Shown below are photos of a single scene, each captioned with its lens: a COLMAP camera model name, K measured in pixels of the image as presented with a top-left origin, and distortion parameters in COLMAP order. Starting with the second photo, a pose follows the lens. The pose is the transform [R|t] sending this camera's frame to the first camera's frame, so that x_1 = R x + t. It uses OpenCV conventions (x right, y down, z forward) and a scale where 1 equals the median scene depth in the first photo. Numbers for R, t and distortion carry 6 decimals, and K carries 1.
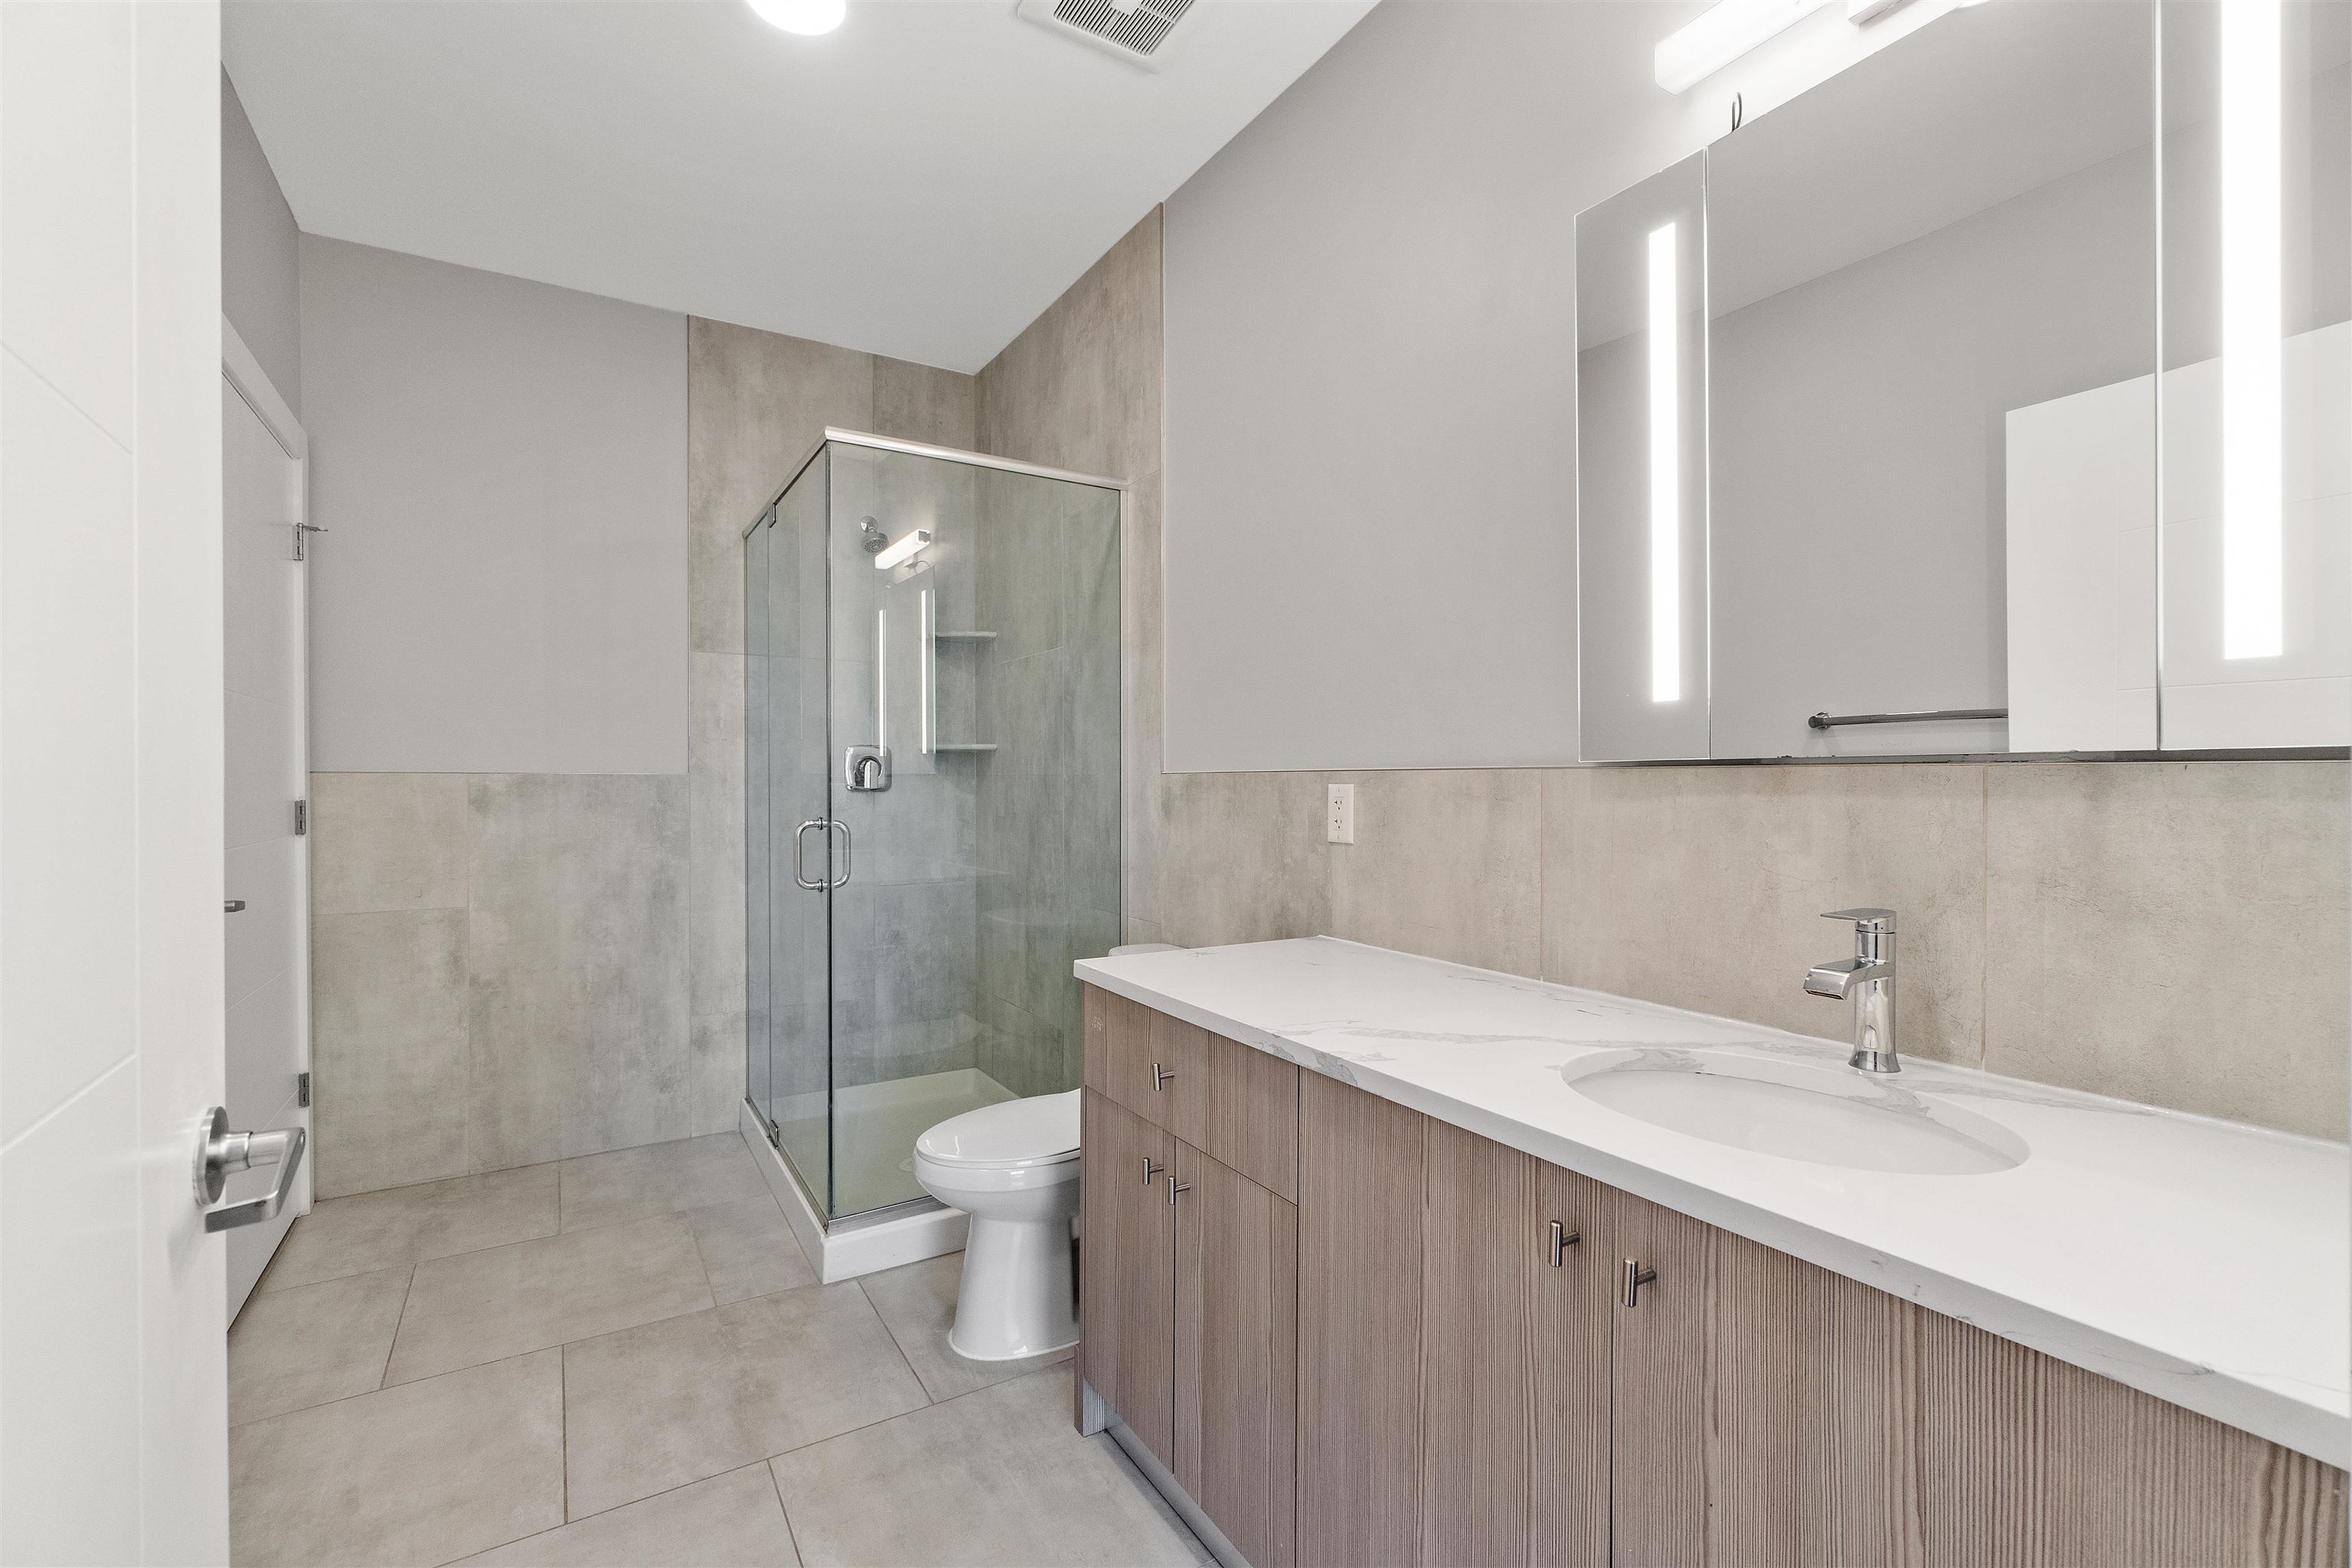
lens RADIAL K [[1024.1, 0, 1170.2], [0, 1024.1, 777.9], [0, 0, 1]] dist [0.002605, 0.000162]
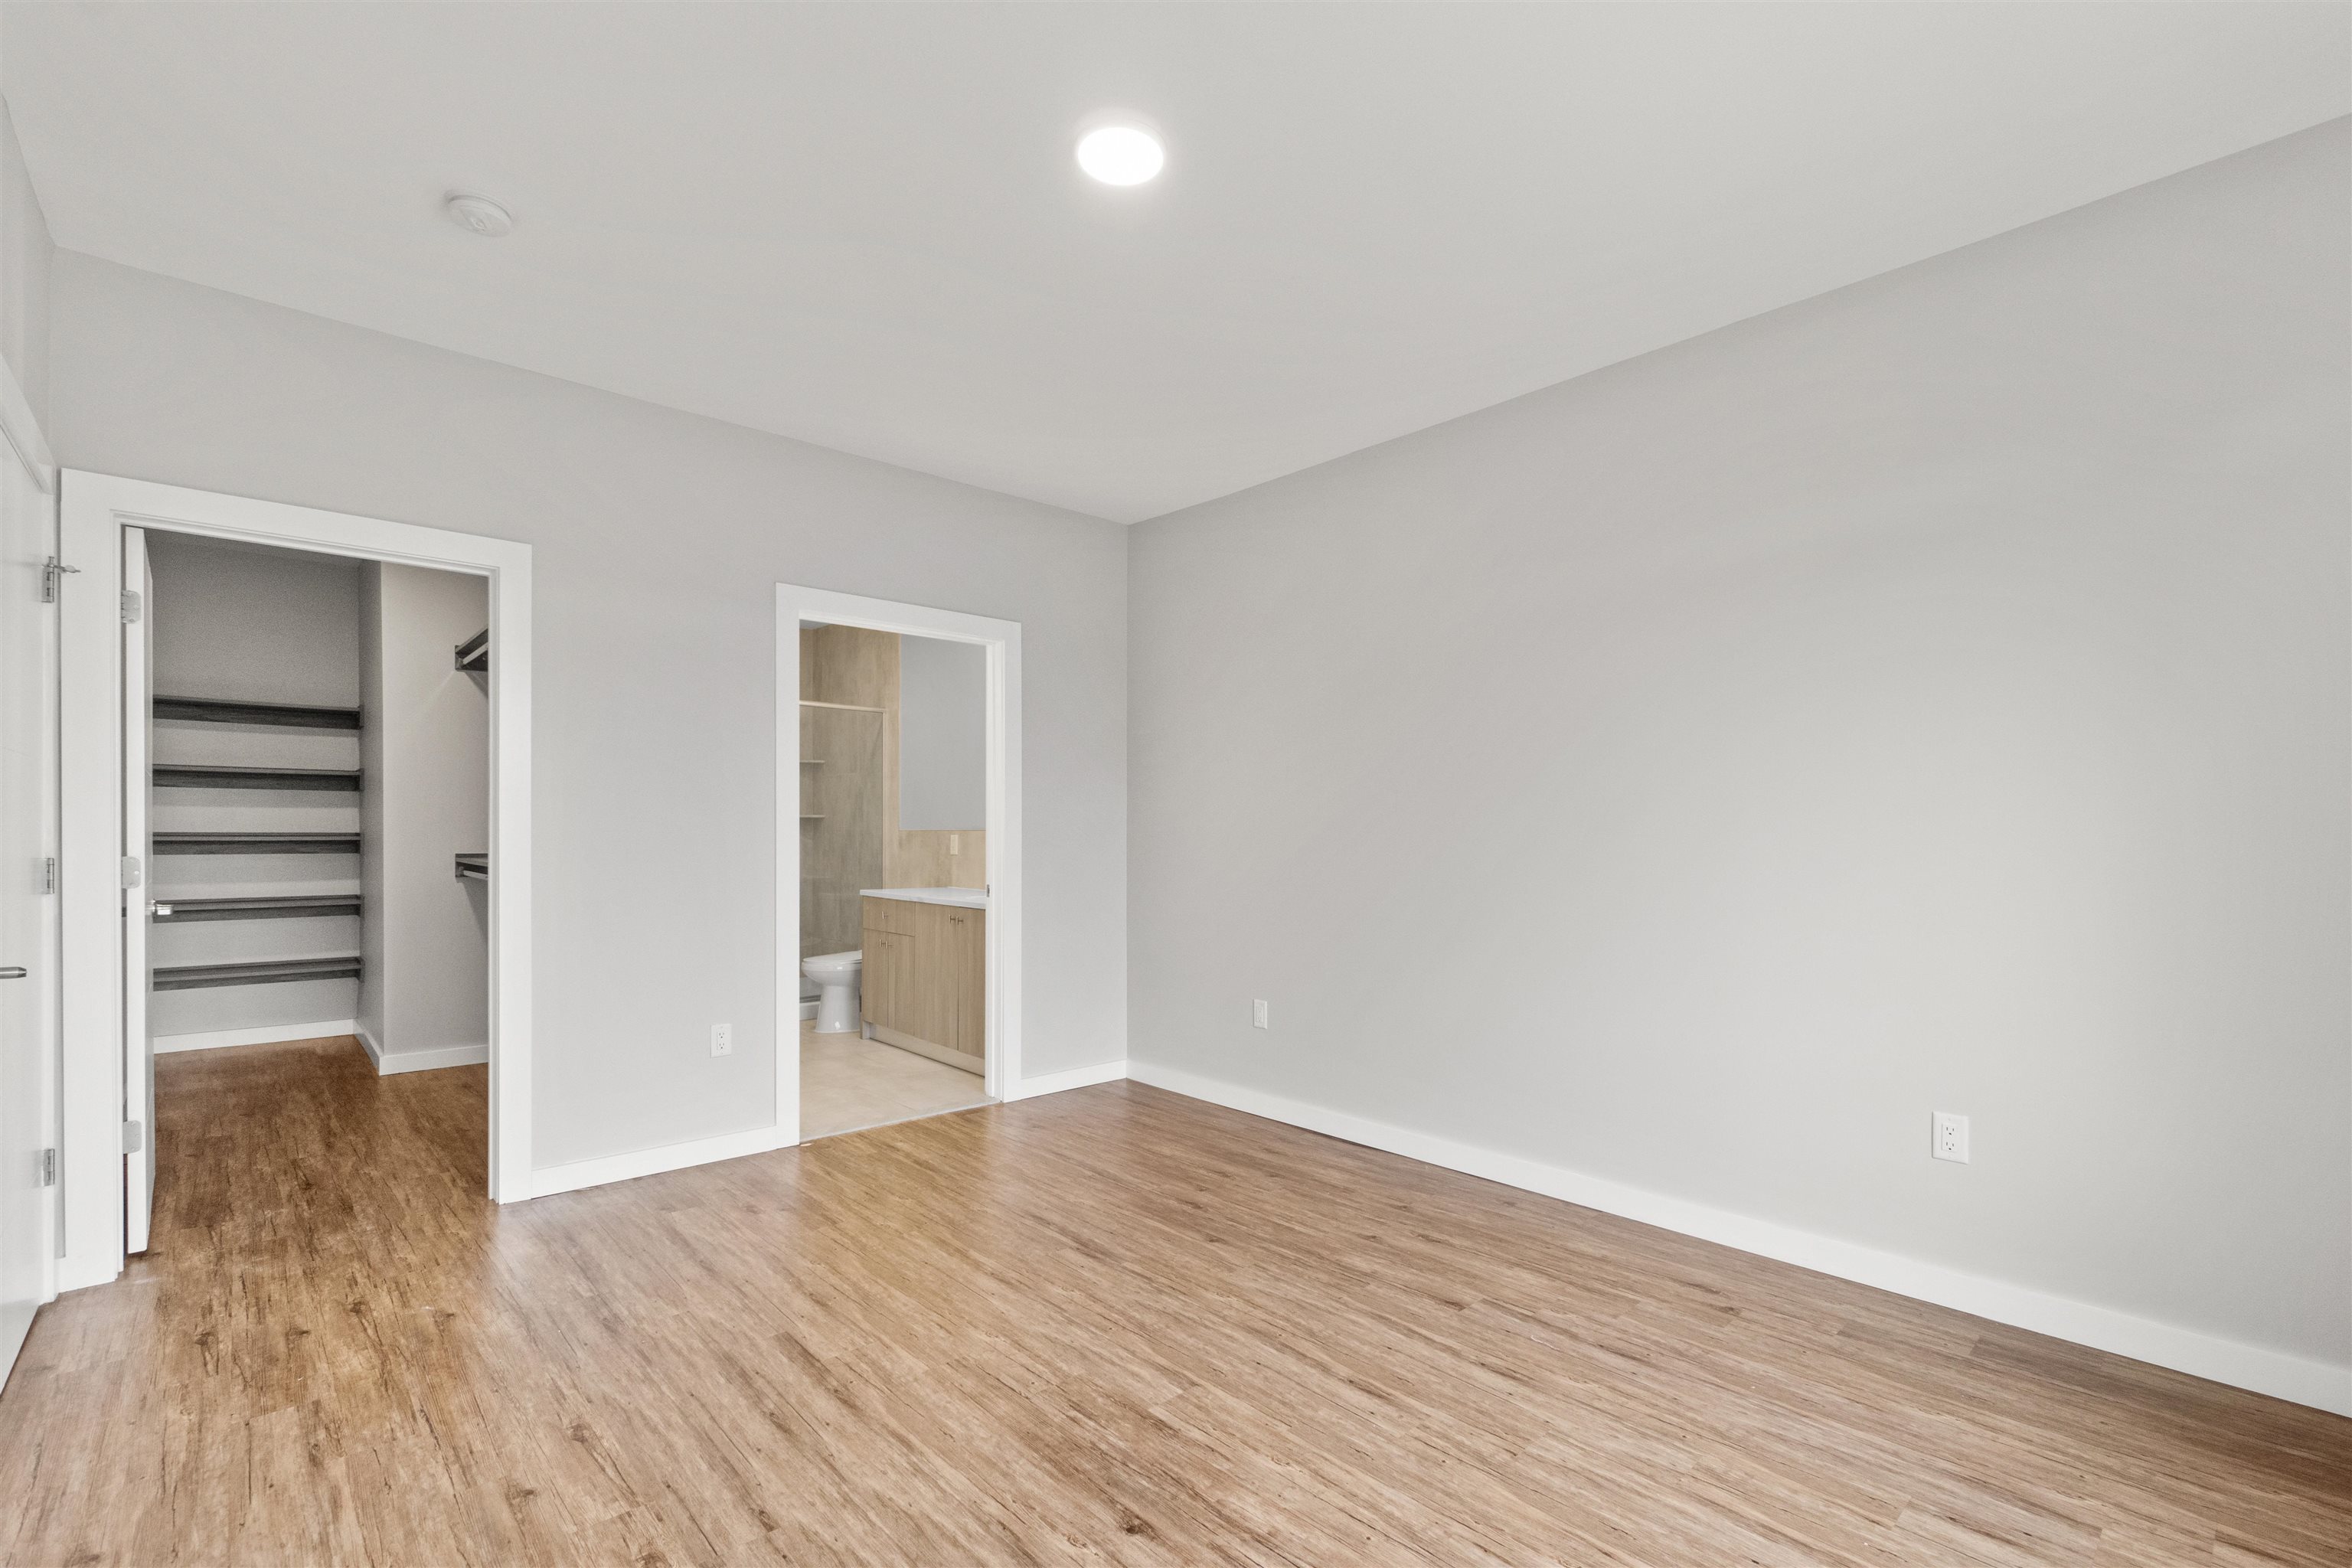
lens RADIAL K [[1032.0, 0, 1173.1], [0, 1032.0, 832.2], [0, 0, 1]] dist [0.000191, -0.000004]
pose [[0.982672, 0.002277, 0.185340, 0.188085], [-0.001553, 0.999991, -0.004052, 0.007901], [-0.185347, 0.003694, 0.982666, -1.629337]]
